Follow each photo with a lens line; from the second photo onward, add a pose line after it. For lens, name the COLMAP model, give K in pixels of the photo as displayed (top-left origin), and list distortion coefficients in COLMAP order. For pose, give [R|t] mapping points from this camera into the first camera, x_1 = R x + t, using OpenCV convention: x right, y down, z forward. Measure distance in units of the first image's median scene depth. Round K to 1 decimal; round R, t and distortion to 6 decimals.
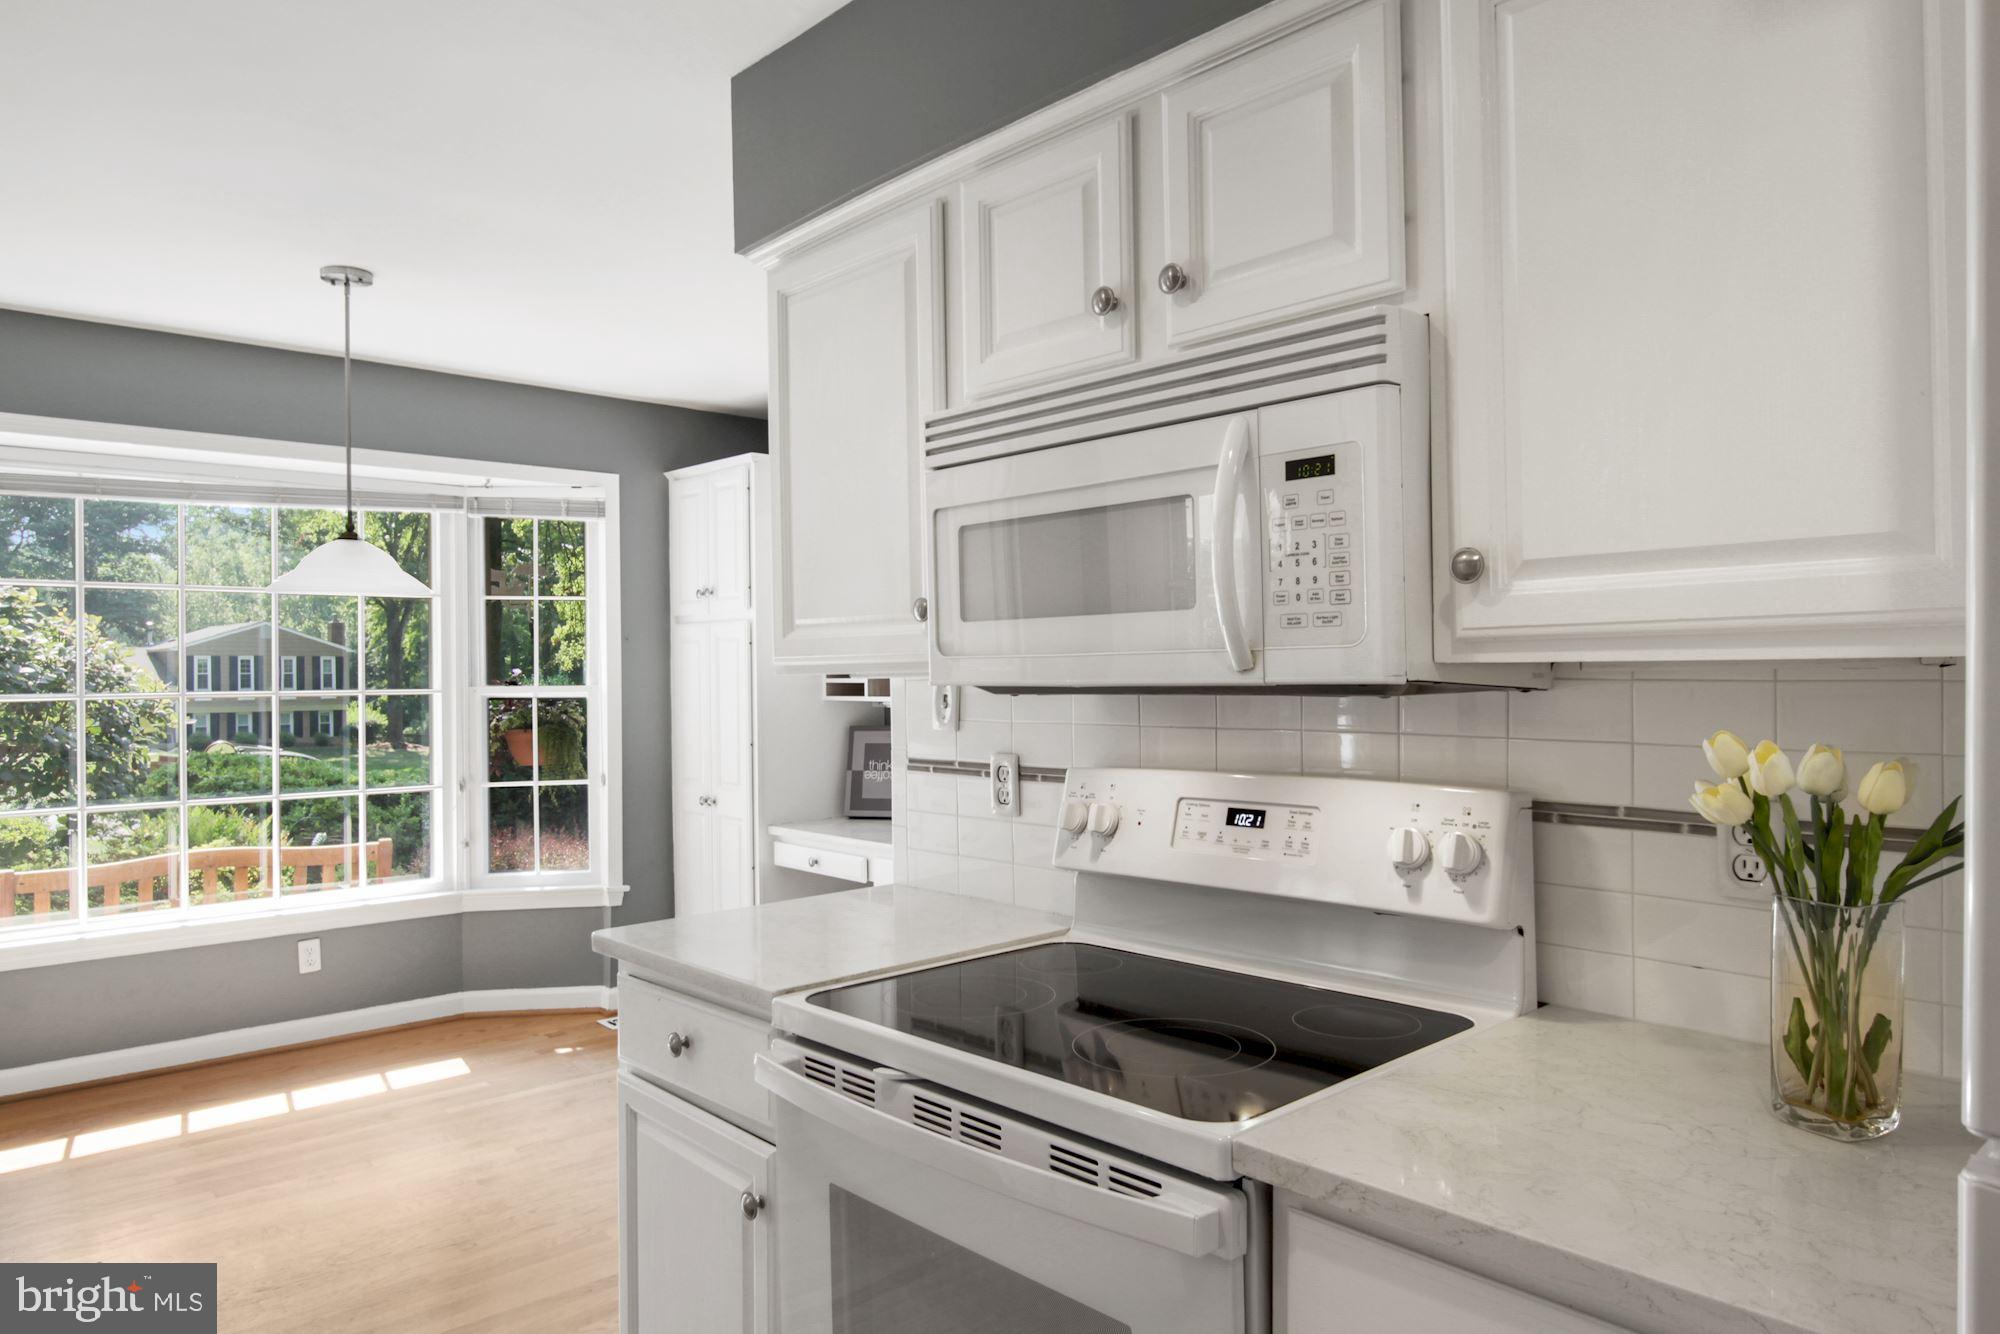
lens RADIAL K [[1271.7, 0, 1006.5], [0, 1271.7, 667.6], [0, 0, 1]] dist [-0.009489, -0.003527]
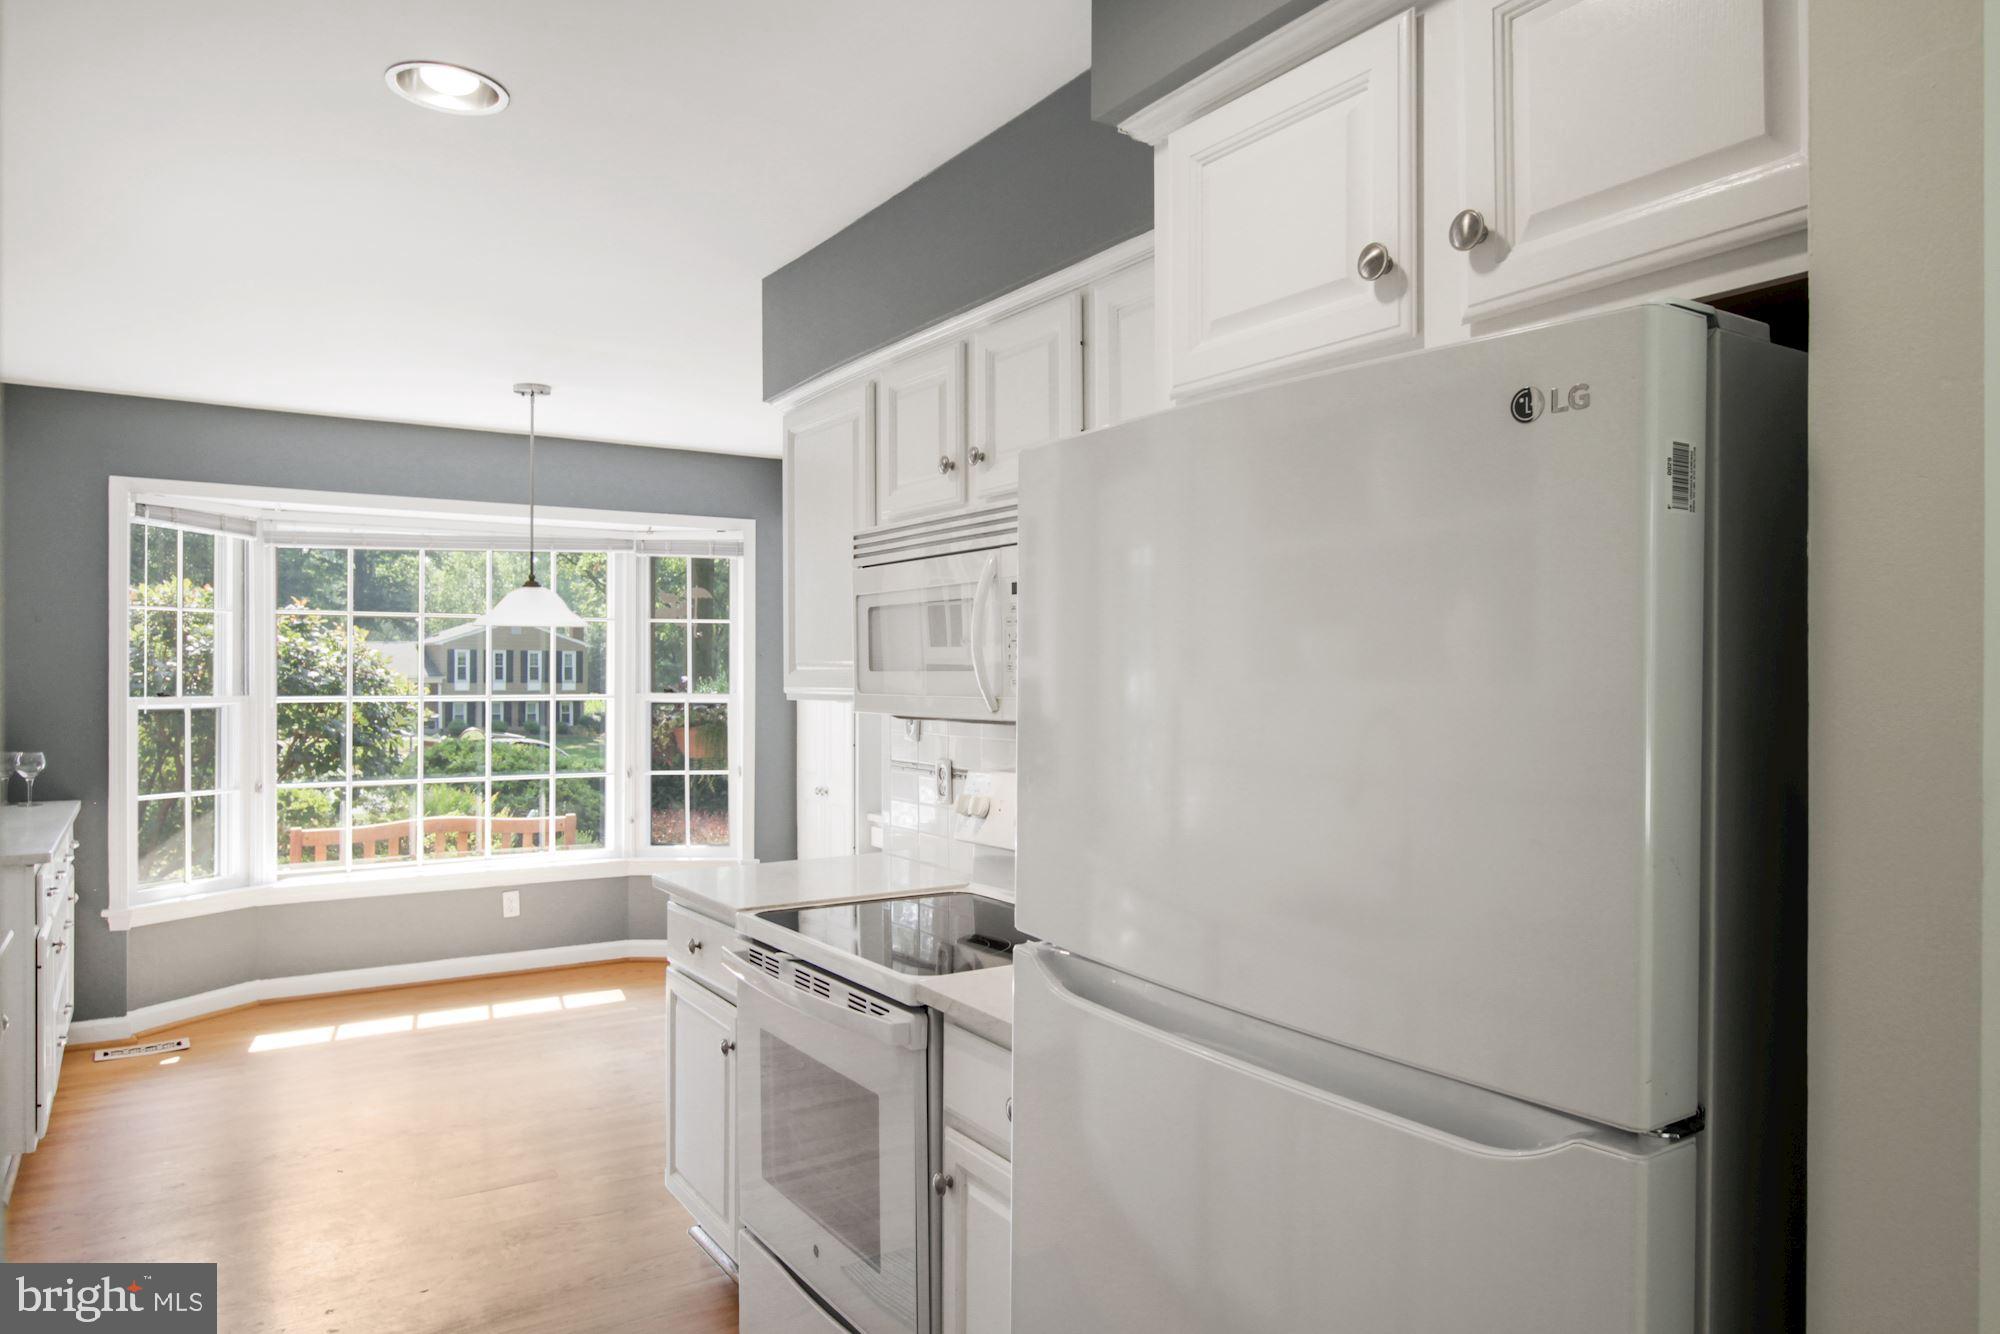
lens RADIAL K [[1271.7, 0, 1002.5], [0, 1271.7, 665.3], [0, 0, 1]] dist [-0.009489, -0.003527]
pose [[0.986523, 0.011426, -0.163223, 0.162699], [-0.011675, 0.999932, -0.000563, -0.019548], [0.163206, 0.002461, 0.986589, -0.203512]]
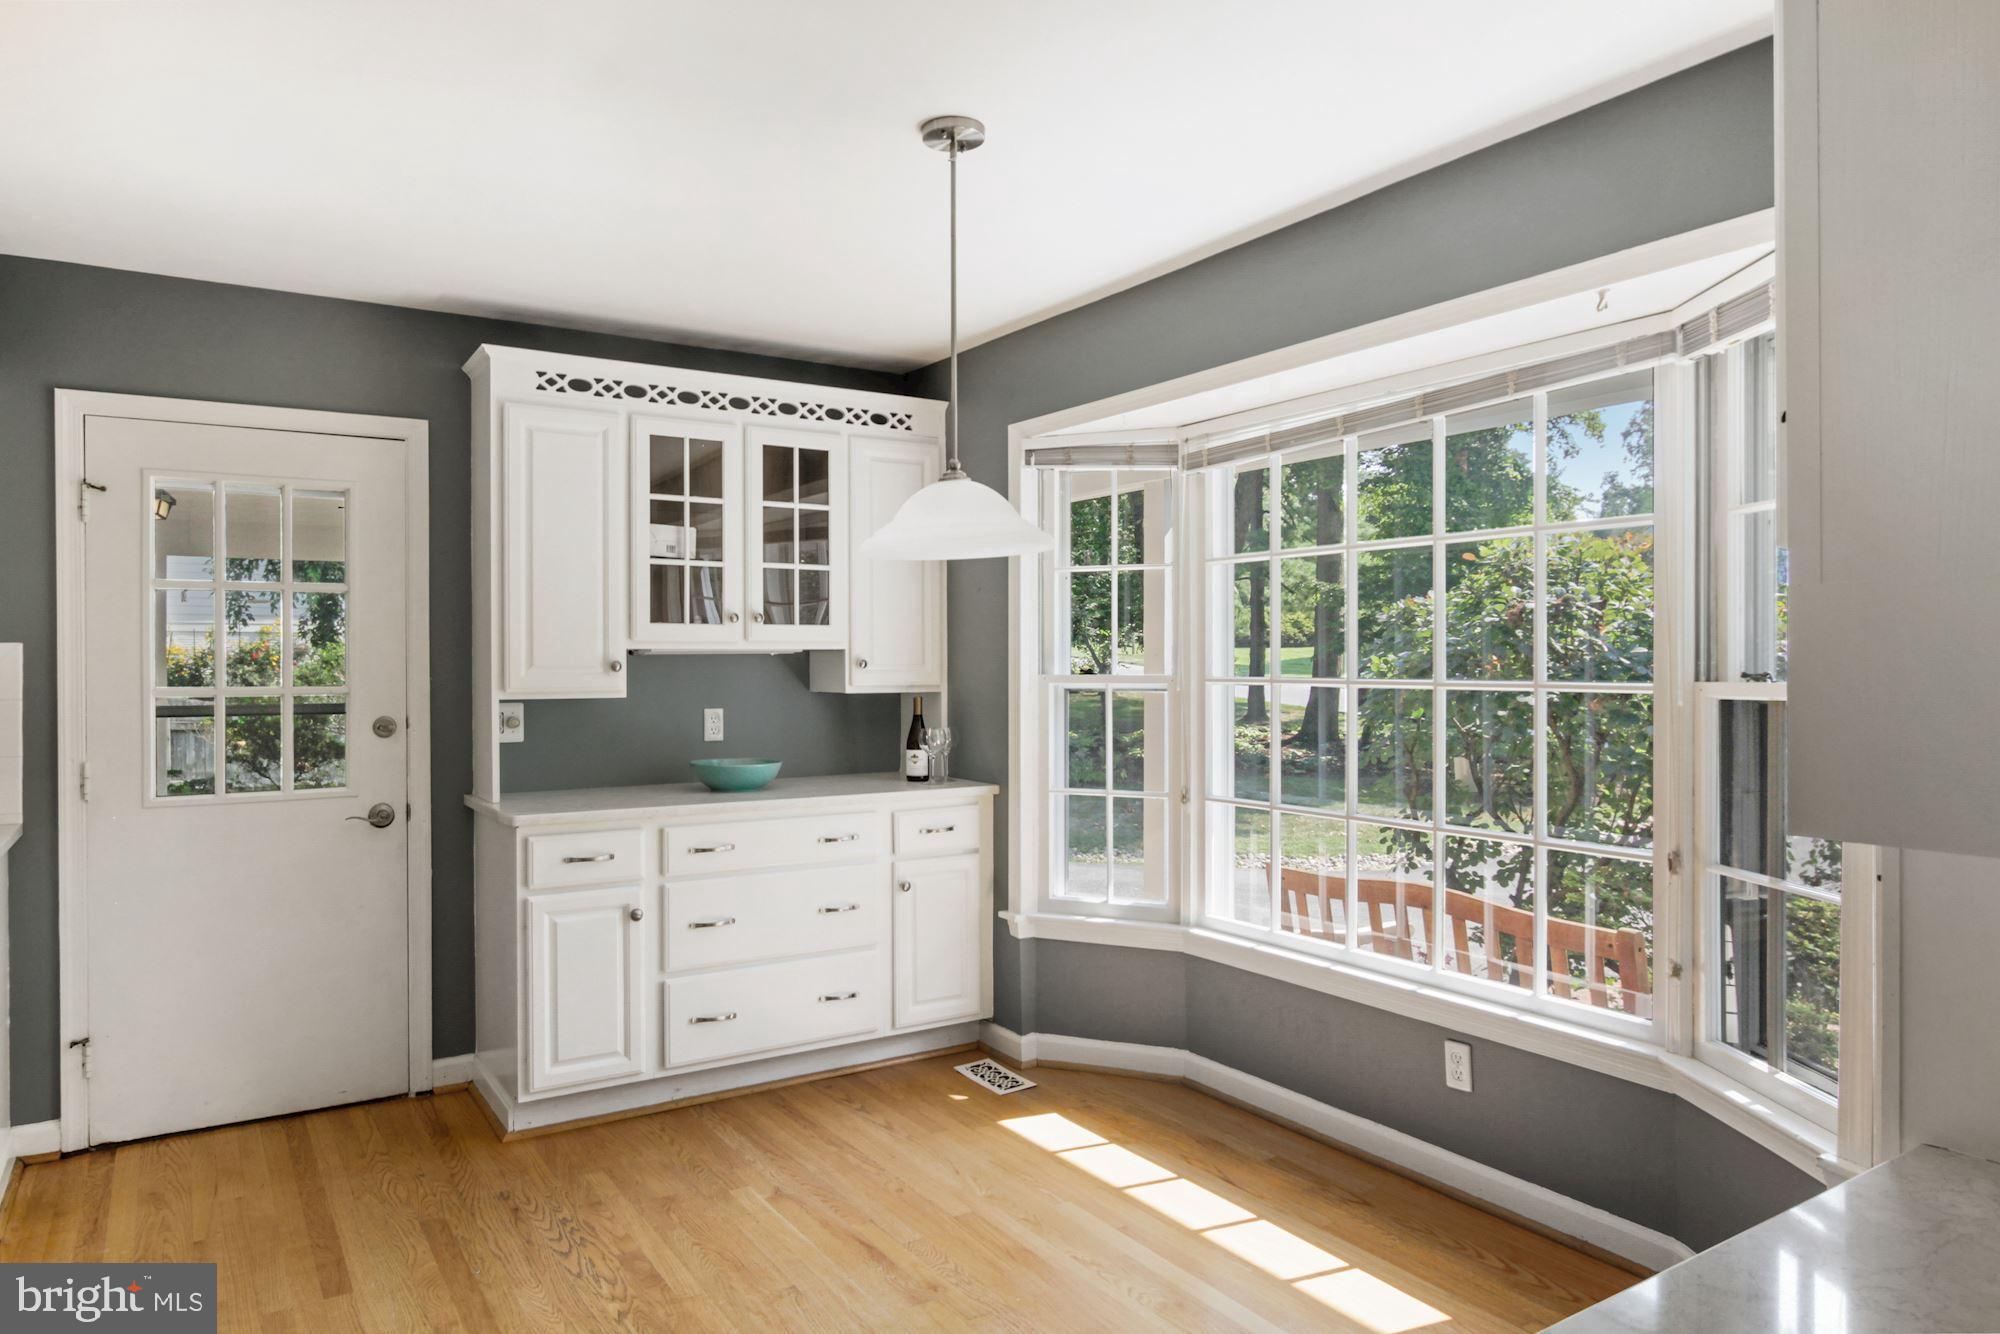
lens RADIAL K [[1271.7, 0, 991.6], [0, 1271.7, 659.9], [0, 0, 1]] dist [-0.009489, -0.003527]
pose [[-0.177690, 0.008414, -0.984051, 0.194251], [0.005909, 0.999955, 0.007483, 0.000463], [0.984069, -0.004485, -0.177731, 0.994014]]
